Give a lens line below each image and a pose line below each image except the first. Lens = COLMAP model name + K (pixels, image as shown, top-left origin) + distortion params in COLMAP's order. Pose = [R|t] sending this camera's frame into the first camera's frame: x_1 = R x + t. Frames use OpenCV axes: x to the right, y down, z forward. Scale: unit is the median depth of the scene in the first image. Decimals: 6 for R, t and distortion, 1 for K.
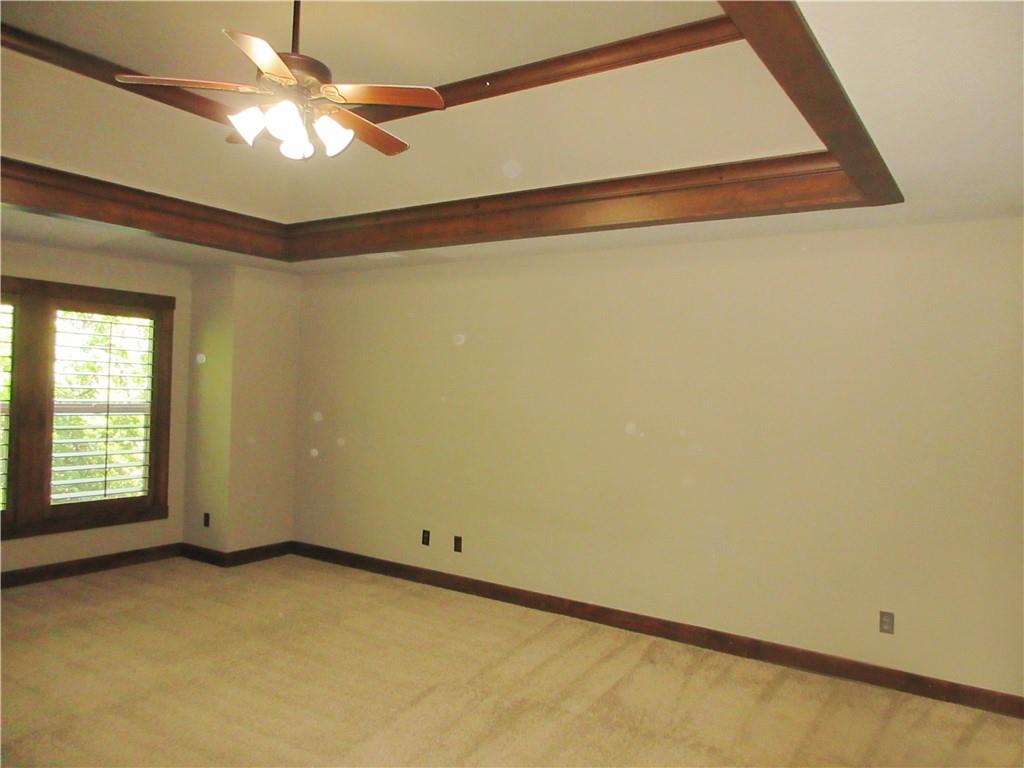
lens RADIAL K [[752.2, 0, 509.7], [0, 752.2, 387.9], [0, 0, 1]] dist [-0.006287, -0.001130]
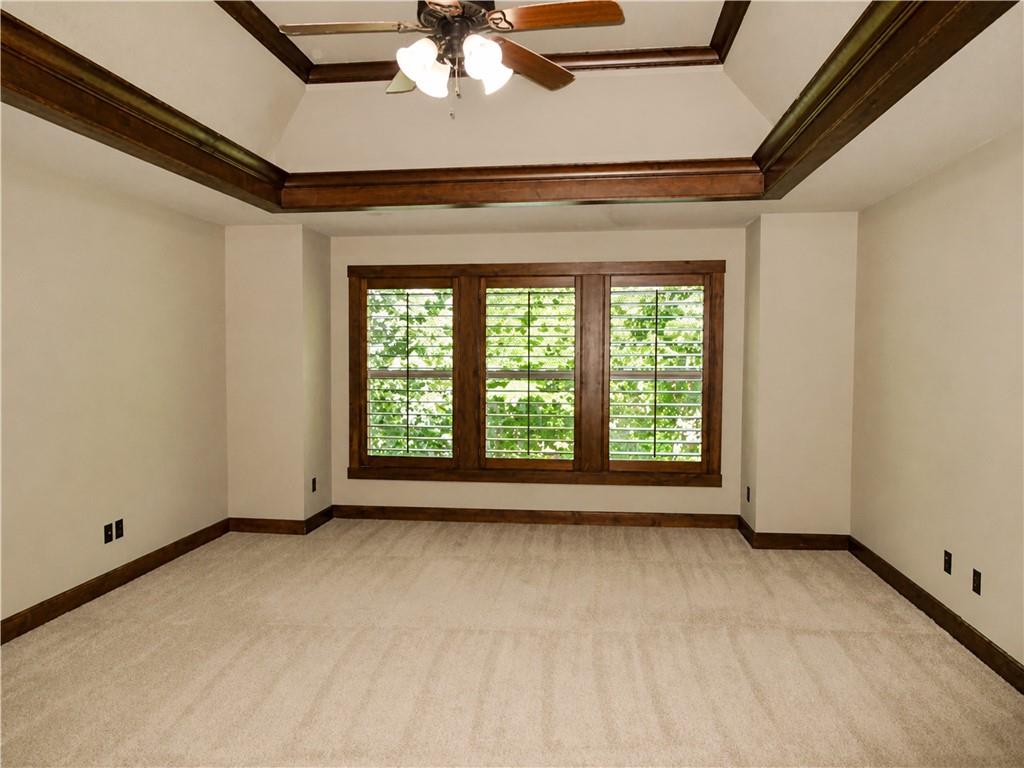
lens RADIAL K [[731.3, 0, 512.0], [0, 731.3, 384.0], [0, 0, 1]] dist [-0.000484, -0.000610]
pose [[0.463091, 0.006141, -0.886289, 0.300281], [0.018685, 0.999686, 0.016690, 0.020201], [0.886114, -0.024290, 0.462831, 0.359763]]
